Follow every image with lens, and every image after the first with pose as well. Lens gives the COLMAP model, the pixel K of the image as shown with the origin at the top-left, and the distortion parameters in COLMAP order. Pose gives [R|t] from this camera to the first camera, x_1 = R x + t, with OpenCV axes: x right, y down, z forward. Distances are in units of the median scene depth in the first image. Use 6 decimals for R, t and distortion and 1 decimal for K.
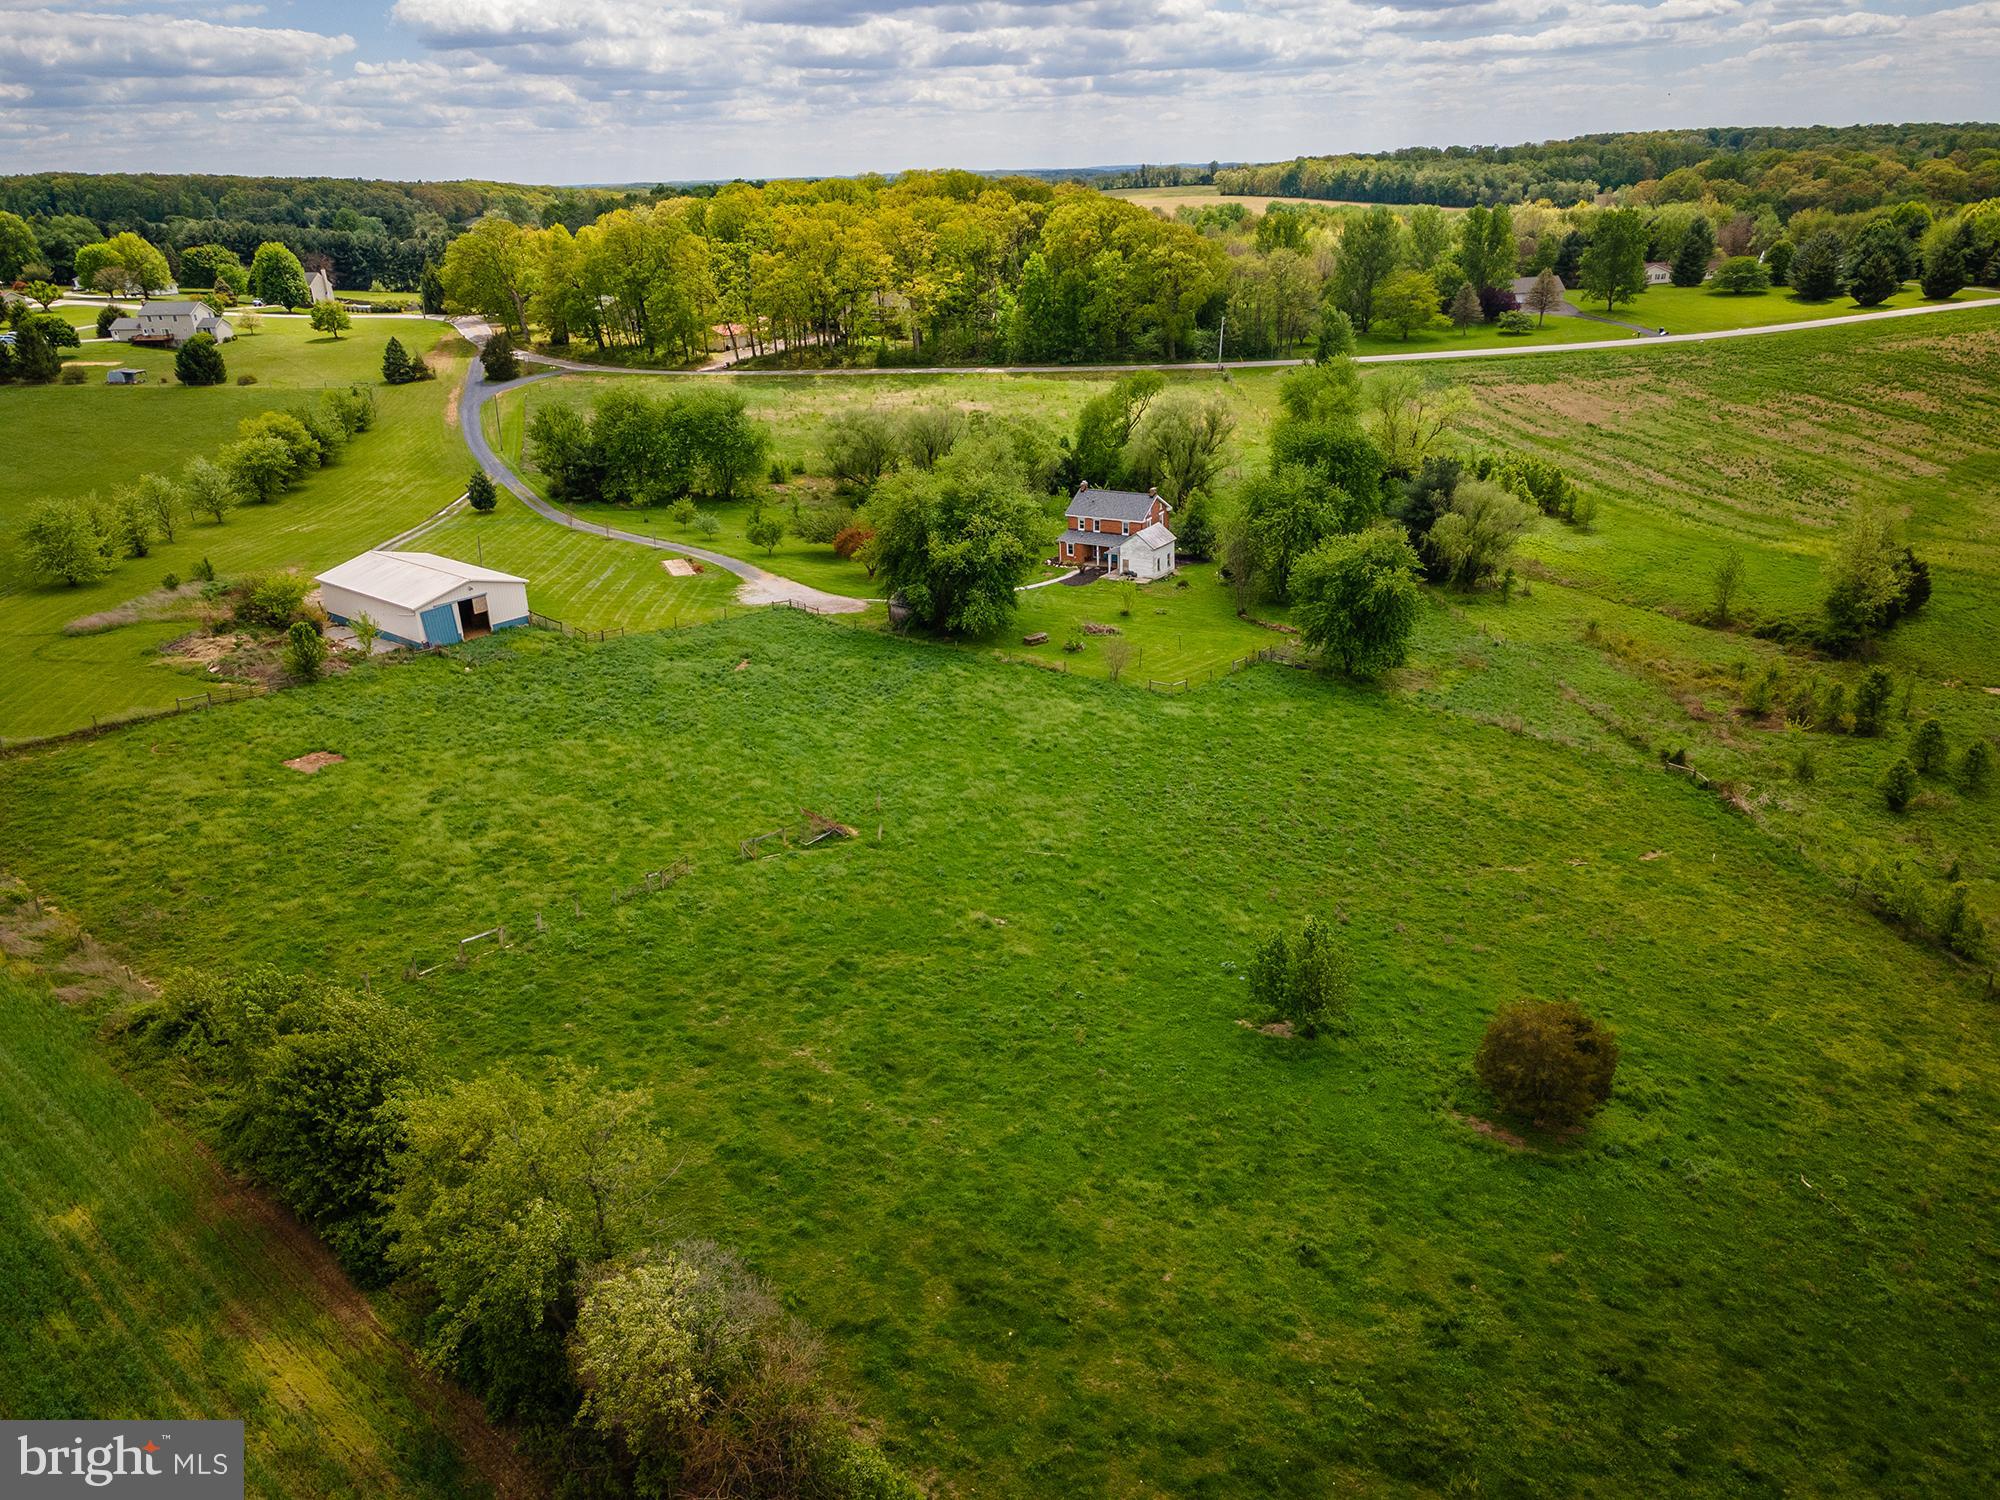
lens RADIAL K [[1396.1, 0, 1000.0], [0, 1396.1, 750.0], [0, 0, 1]] dist [0.033297, 0.002969]
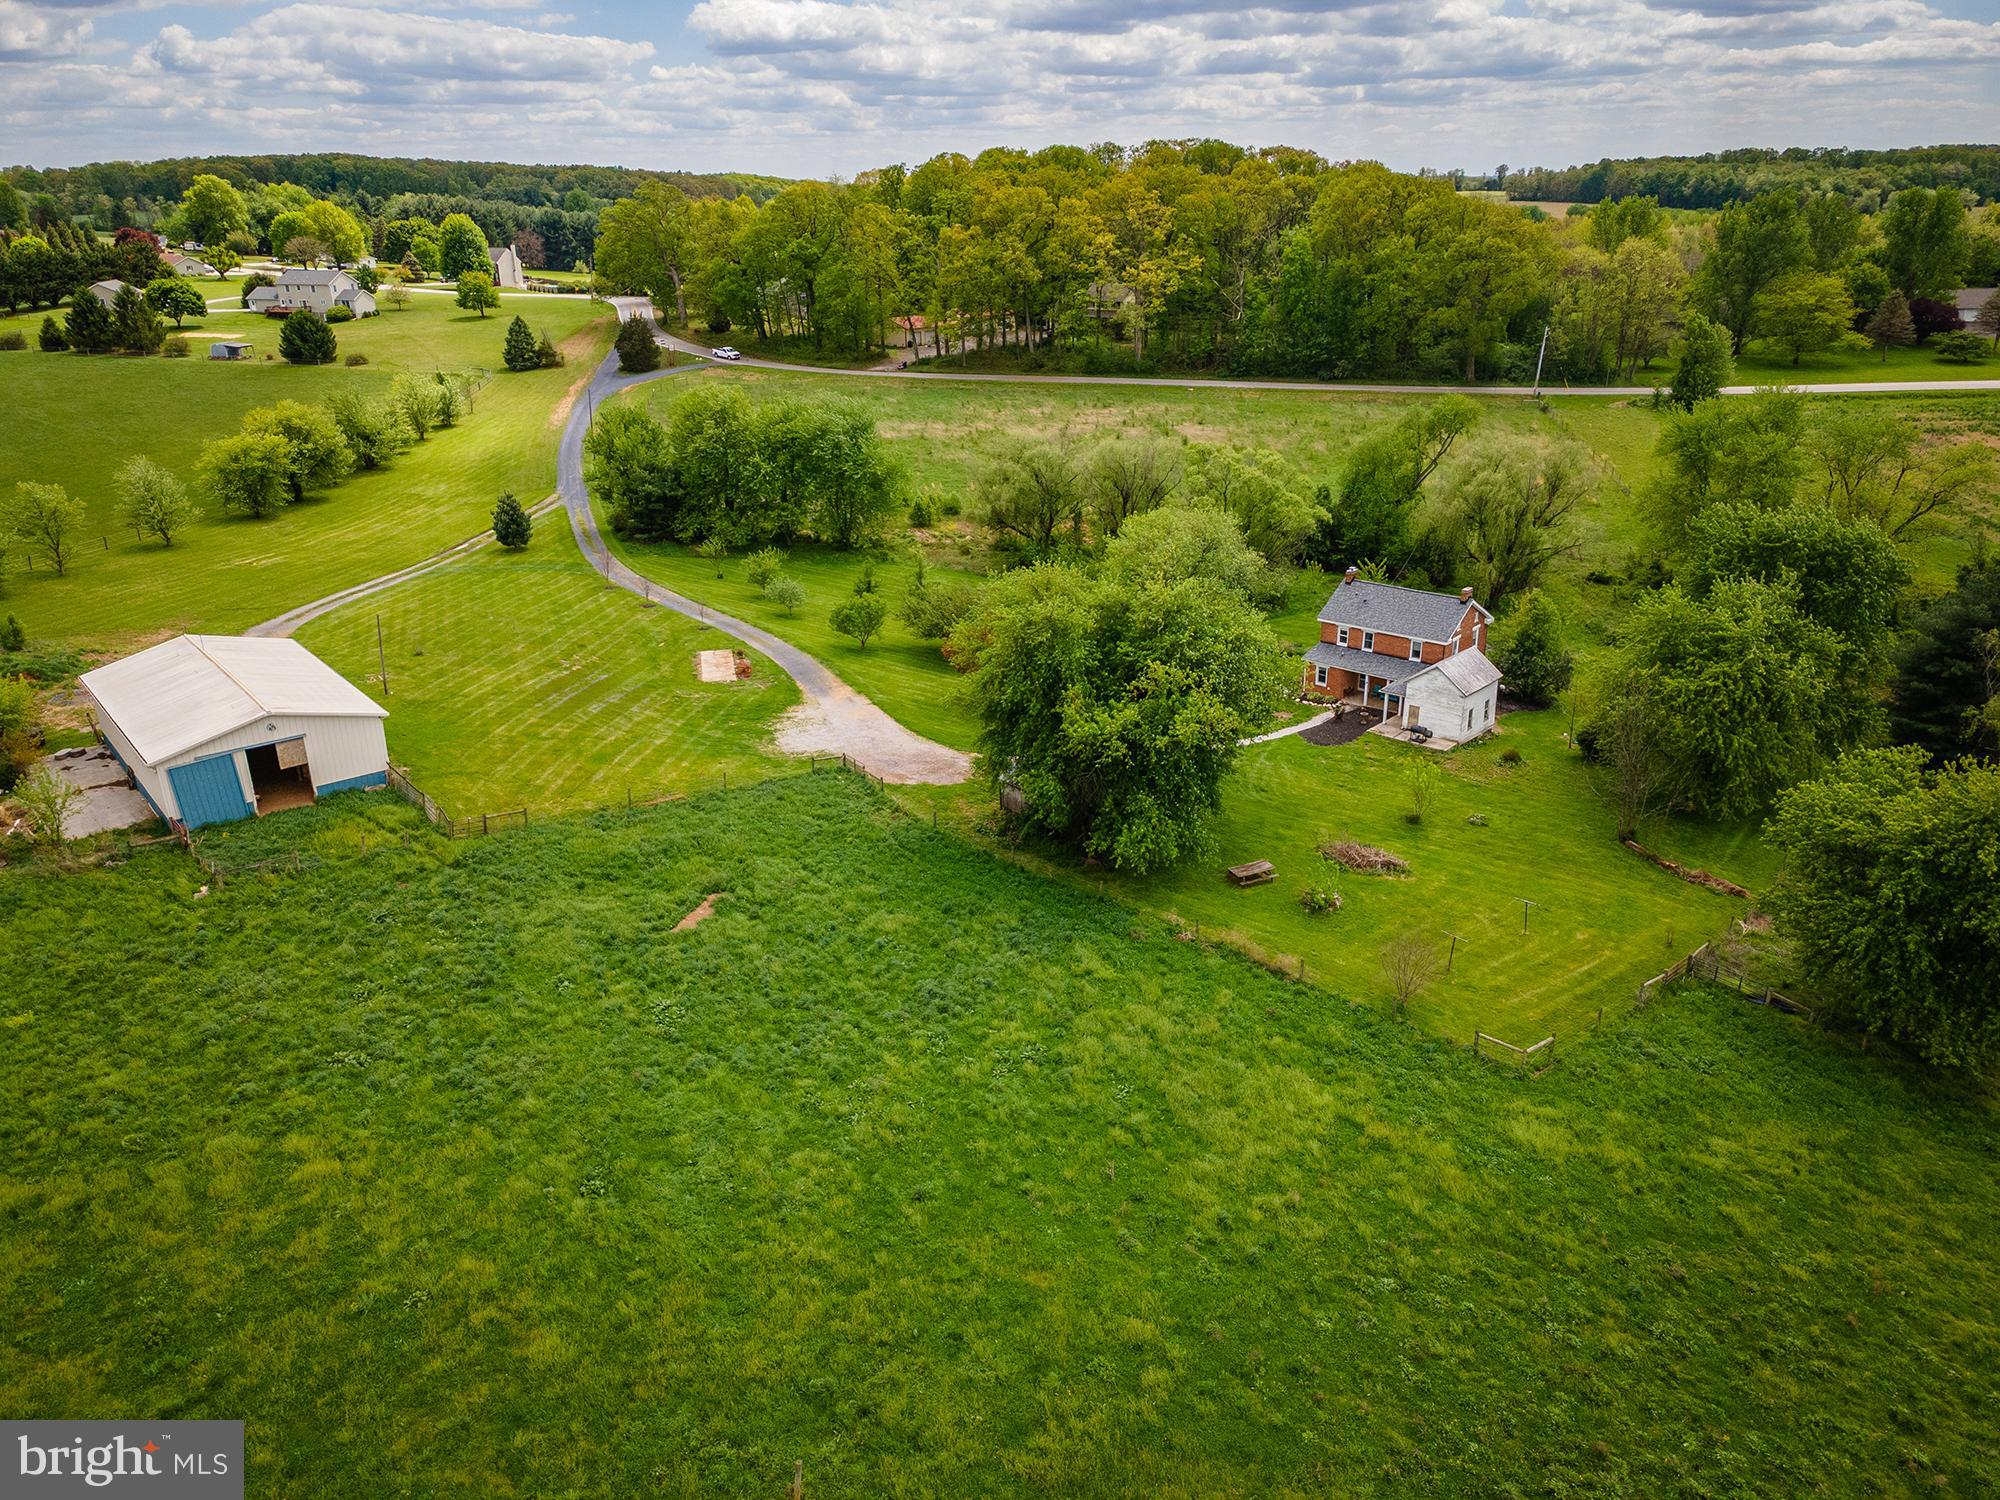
lens RADIAL K [[1435.5, 0, 1012.2], [0, 1435.5, 742.2], [0, 0, 1]] dist [0.037563, 0.008425]
pose [[0.986597, 0.078557, -0.143023, 0.006225], [-0.080893, 0.996667, -0.010582, -0.077665], [0.141715, 0.022010, 0.989663, 0.275414]]
